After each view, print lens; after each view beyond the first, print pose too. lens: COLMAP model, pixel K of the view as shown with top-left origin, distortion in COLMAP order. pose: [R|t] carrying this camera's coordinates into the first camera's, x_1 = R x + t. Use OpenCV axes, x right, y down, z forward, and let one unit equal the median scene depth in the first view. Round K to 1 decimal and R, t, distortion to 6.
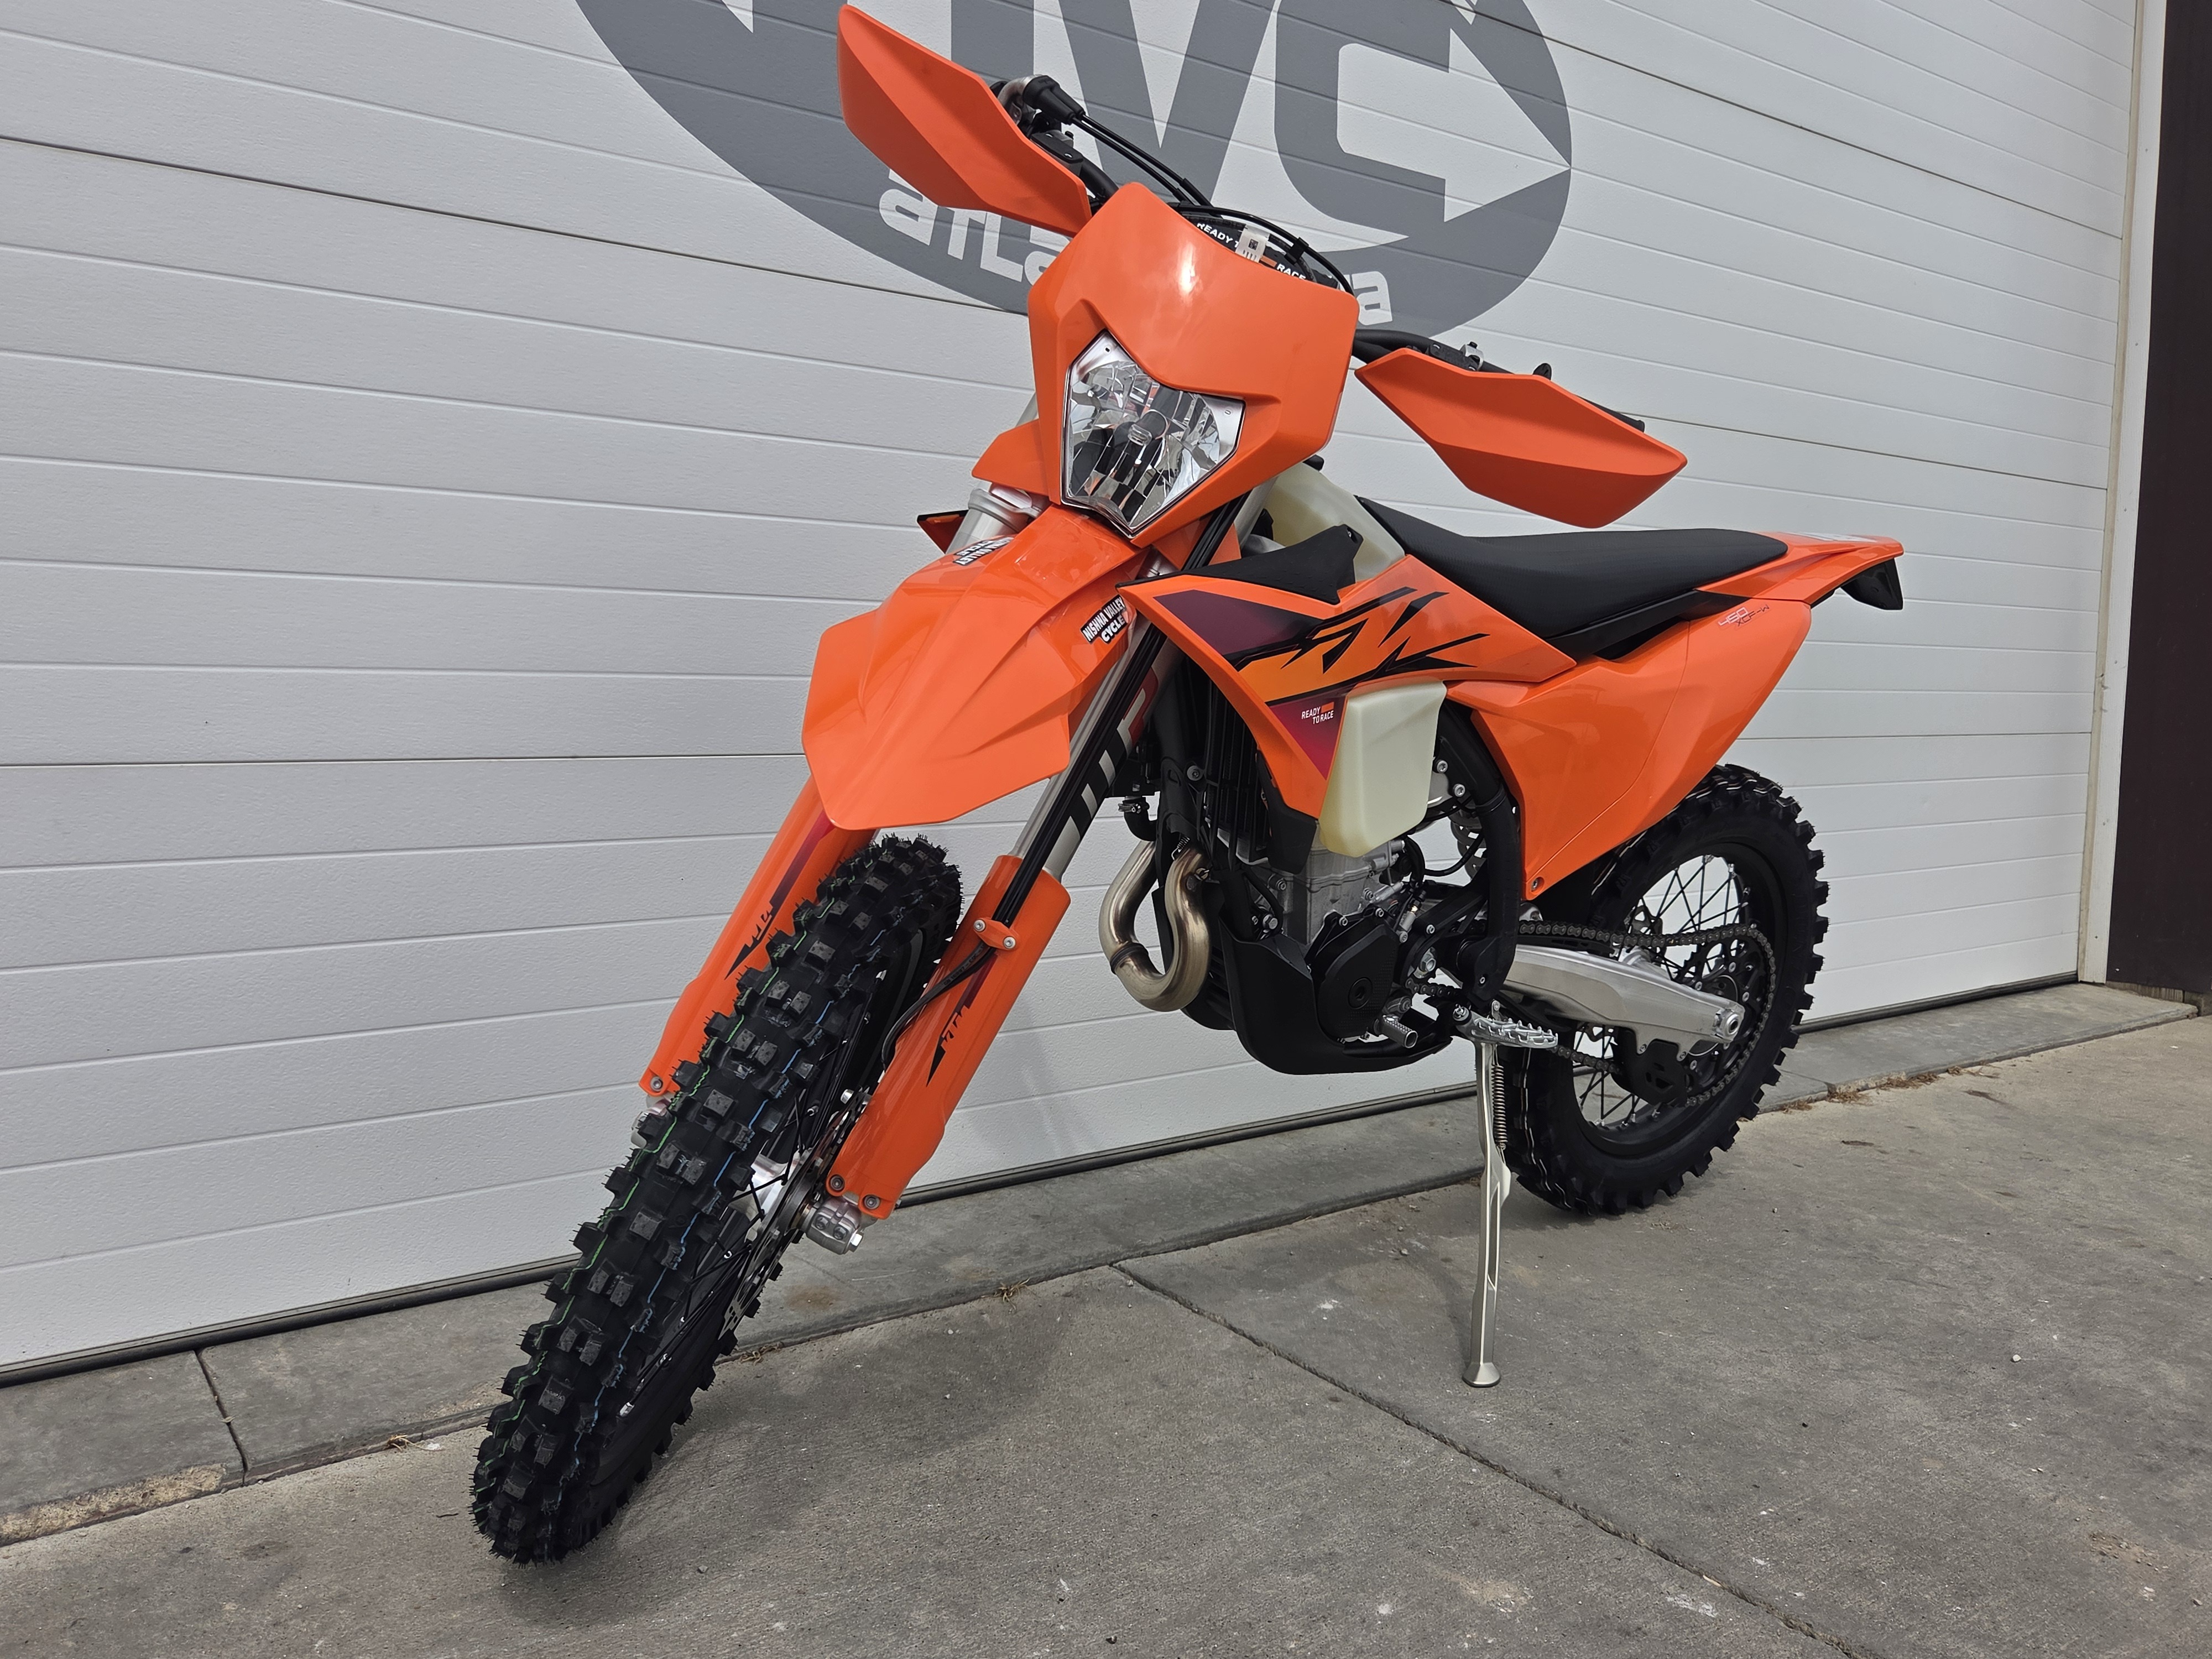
lens RADIAL K [[1710.2, 0, 1138.0], [0, 1710.2, 818.8], [0, 0, 1]] dist [0.060875, -0.050028]
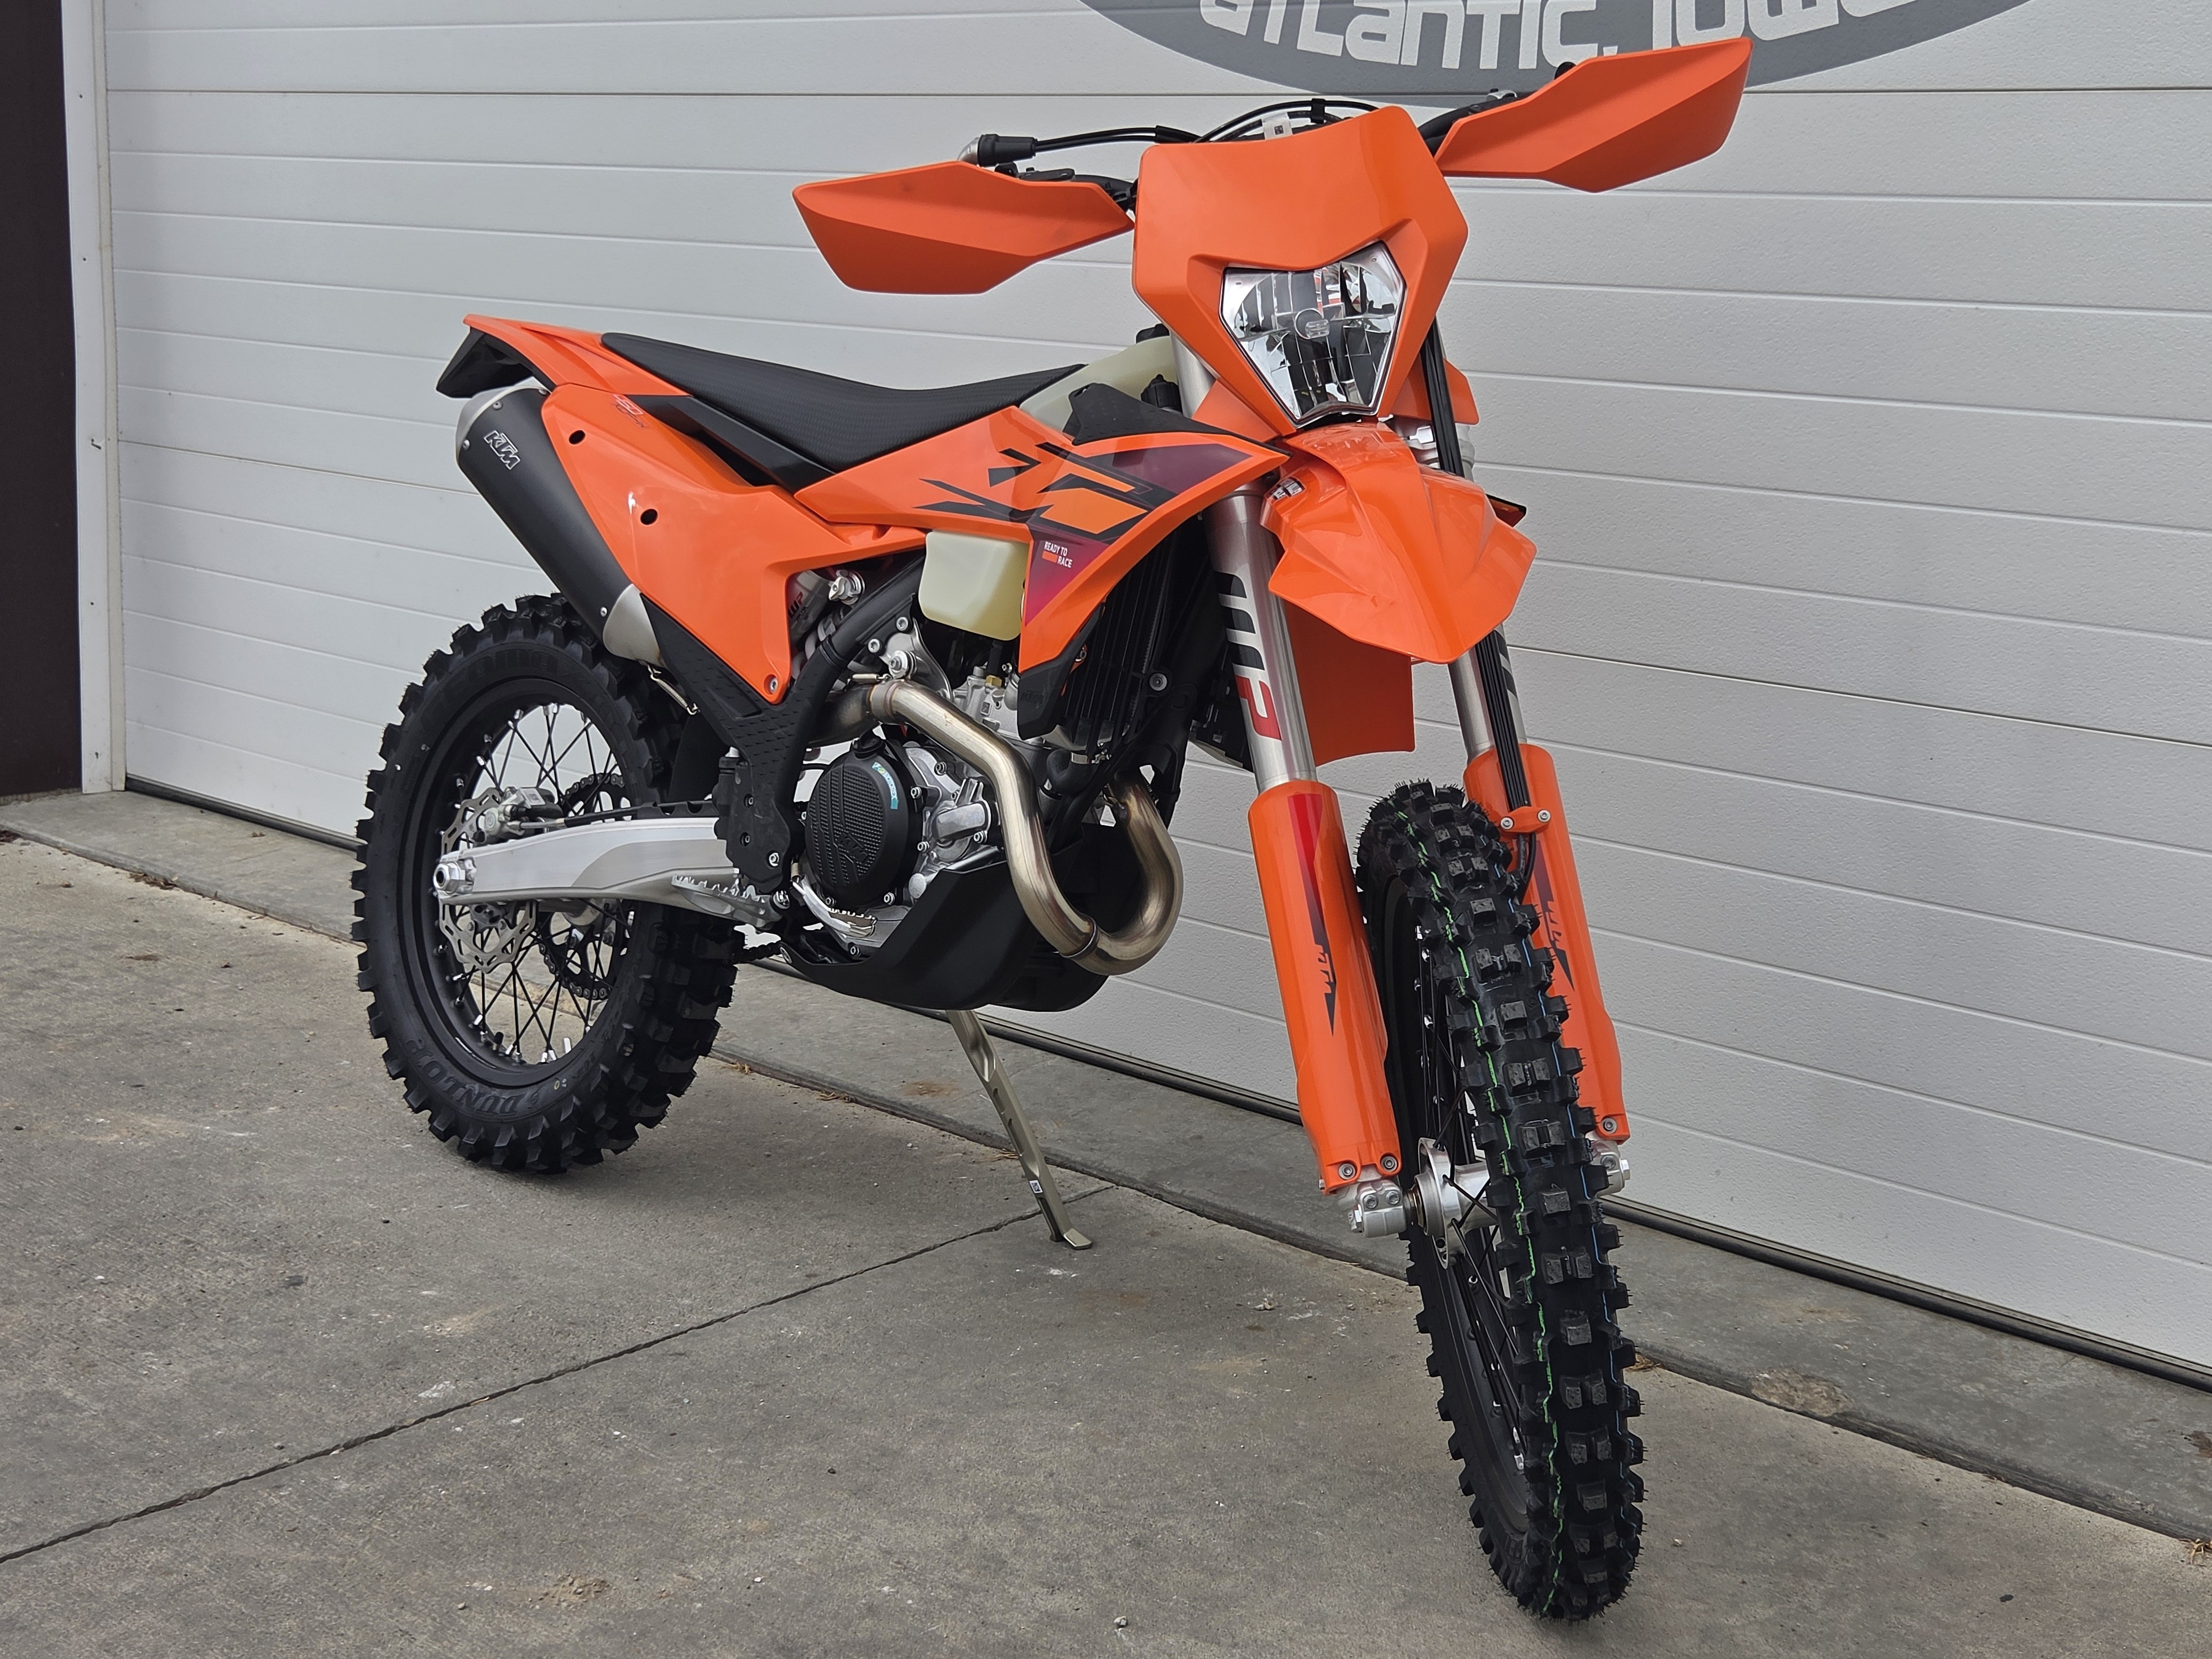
lens RADIAL K [[3040.4, 0, 1102.0], [0, 3040.4, 826.3], [0, 0, 1]] dist [0.071522, 0.000000]
pose [[0.170929, 0.182845, -0.968169, 1.637242], [-0.114434, 0.979664, 0.164813, -0.205445], [0.978615, 0.082620, 0.188377, 0.739486]]
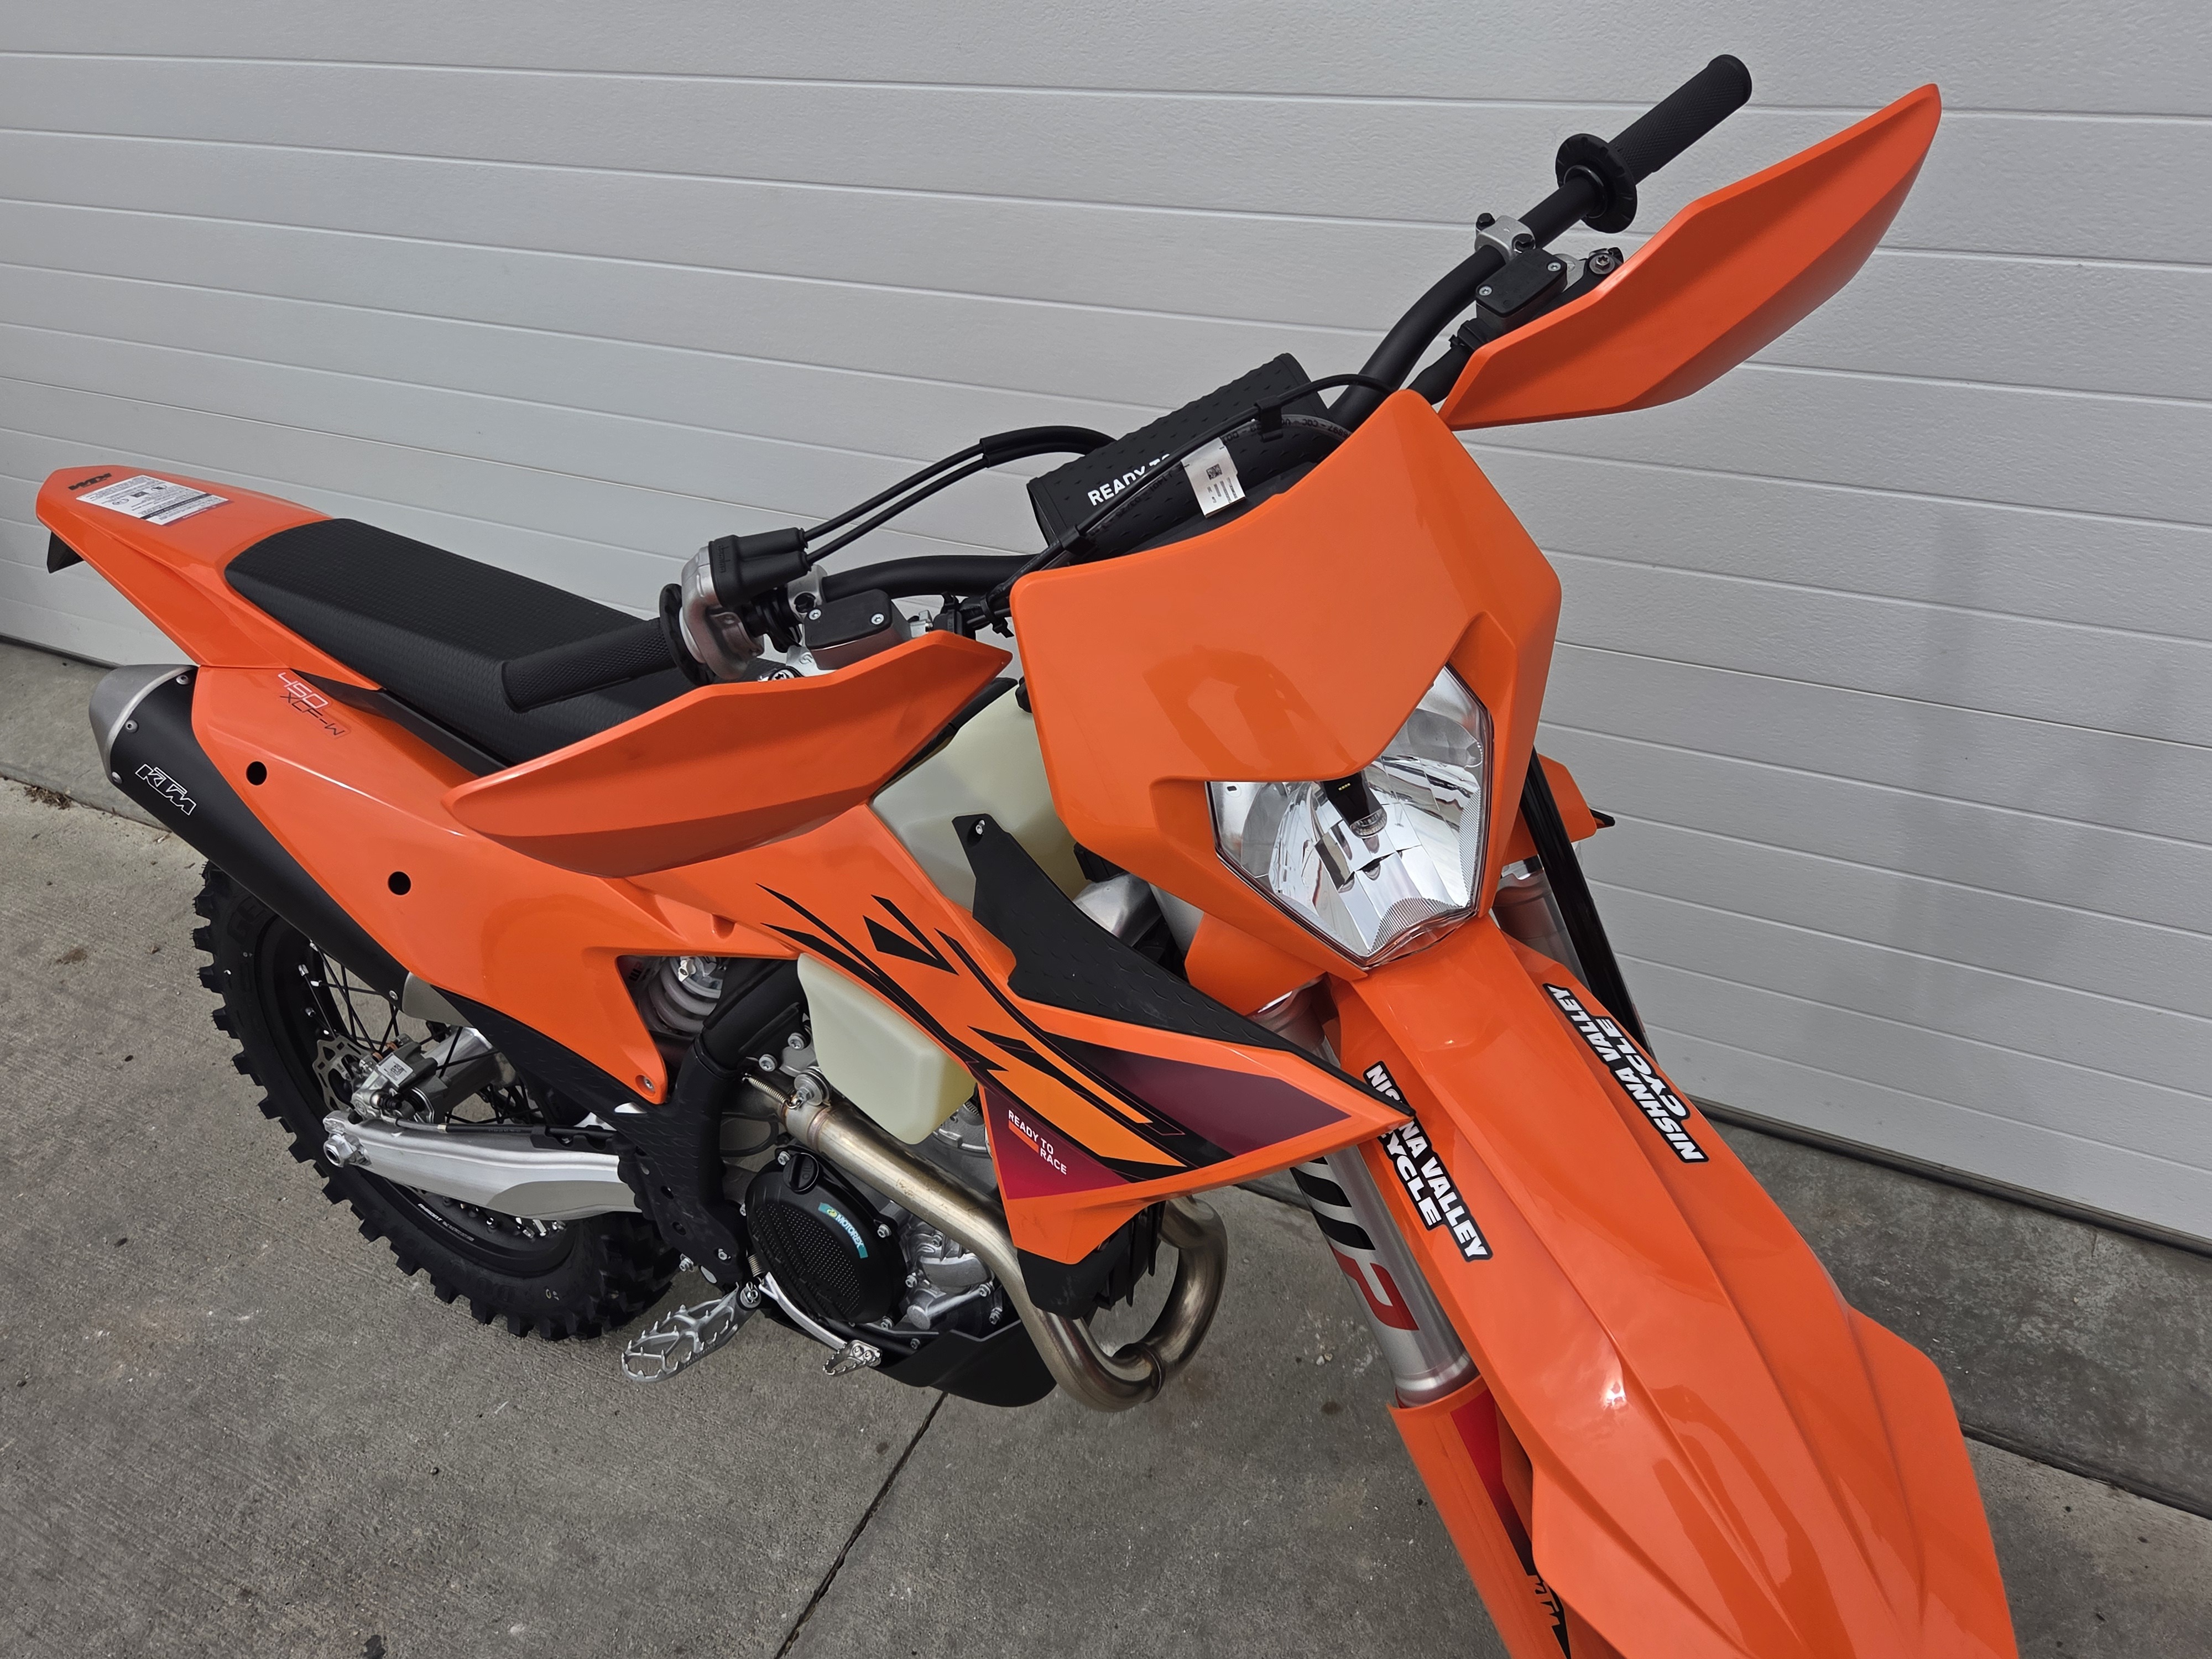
lens RADIAL K [[1710.2, 0, 1141.7], [0, 1710.2, 848.9], [0, 0, 1]] dist [0.060875, -0.050028]
pose [[0.414956, 0.536869, -0.734563, 0.660547], [0.068238, 0.786715, 0.613533, -0.491802], [0.907279, -0.304714, 0.289817, 0.867937]]
